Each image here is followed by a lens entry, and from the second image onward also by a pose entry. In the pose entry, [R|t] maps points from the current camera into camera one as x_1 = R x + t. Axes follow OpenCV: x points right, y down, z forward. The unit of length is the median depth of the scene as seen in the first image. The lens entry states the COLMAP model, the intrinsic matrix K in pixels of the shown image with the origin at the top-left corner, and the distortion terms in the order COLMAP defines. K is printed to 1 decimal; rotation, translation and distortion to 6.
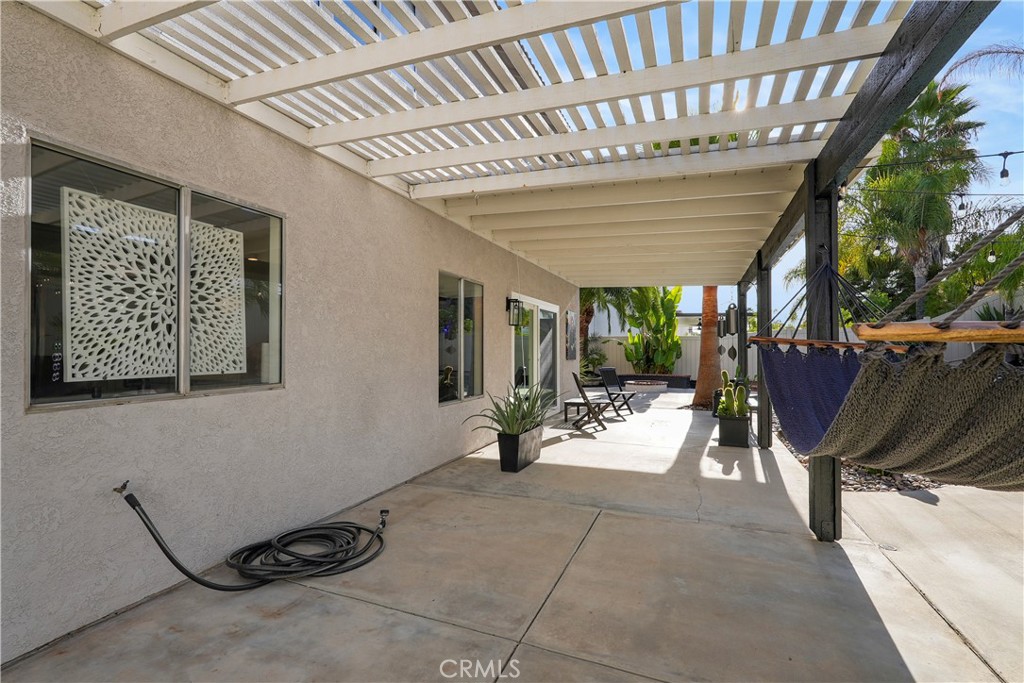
lens RADIAL K [[463.8, 0, 517.2], [0, 463.8, 347.3], [0, 0, 1]] dist [0.002686, 0.000946]
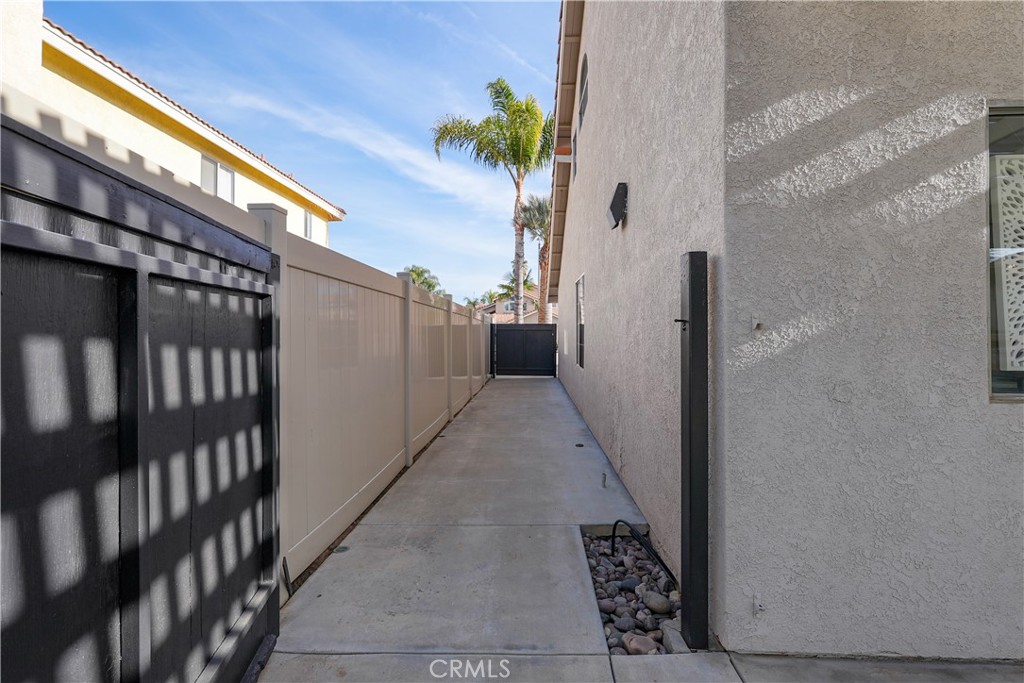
lens RADIAL K [[463.8, 0, 515.9], [0, 463.8, 336.5], [0, 0, 1]] dist [0.002686, 0.000946]
pose [[0.325491, 0.007556, -0.945515, -0.110837], [0.003541, 0.999951, 0.009210, -0.000690], [0.945538, -0.006346, 0.325449, -0.049150]]
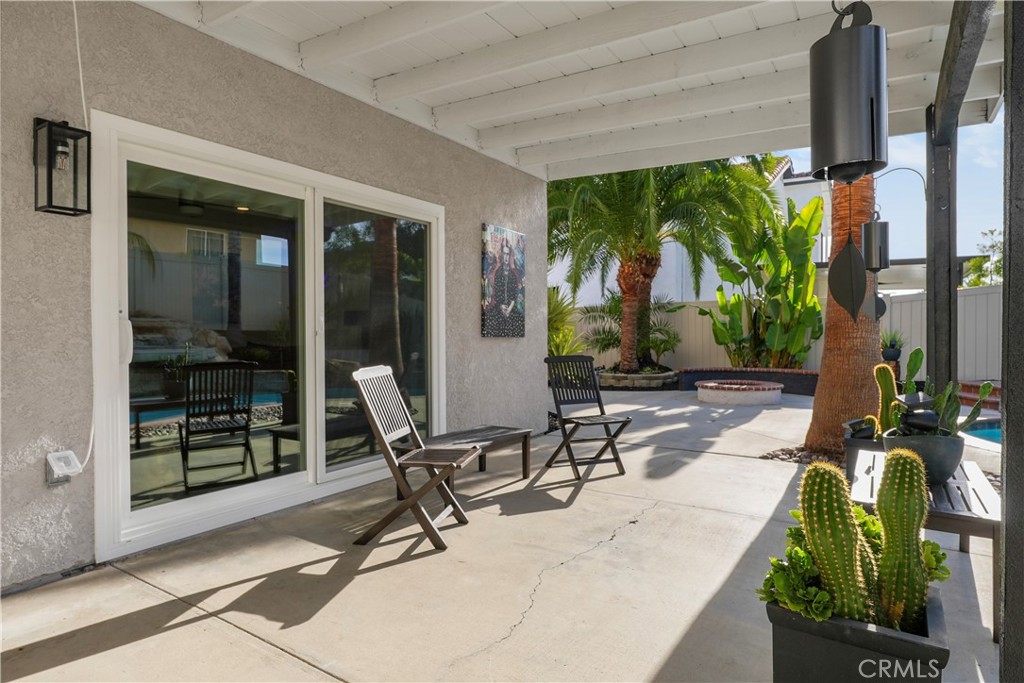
lens RADIAL K [[580.3, 0, 516.1], [0, 580.3, 339.1], [0, 0, 1]] dist [0.000315, -0.000108]
pose [[0.979978, -0.003604, -0.199073, 0.286594], [0.006627, 0.999873, 0.014522, 0.025222], [0.198996, -0.015551, 0.979877, 0.563223]]
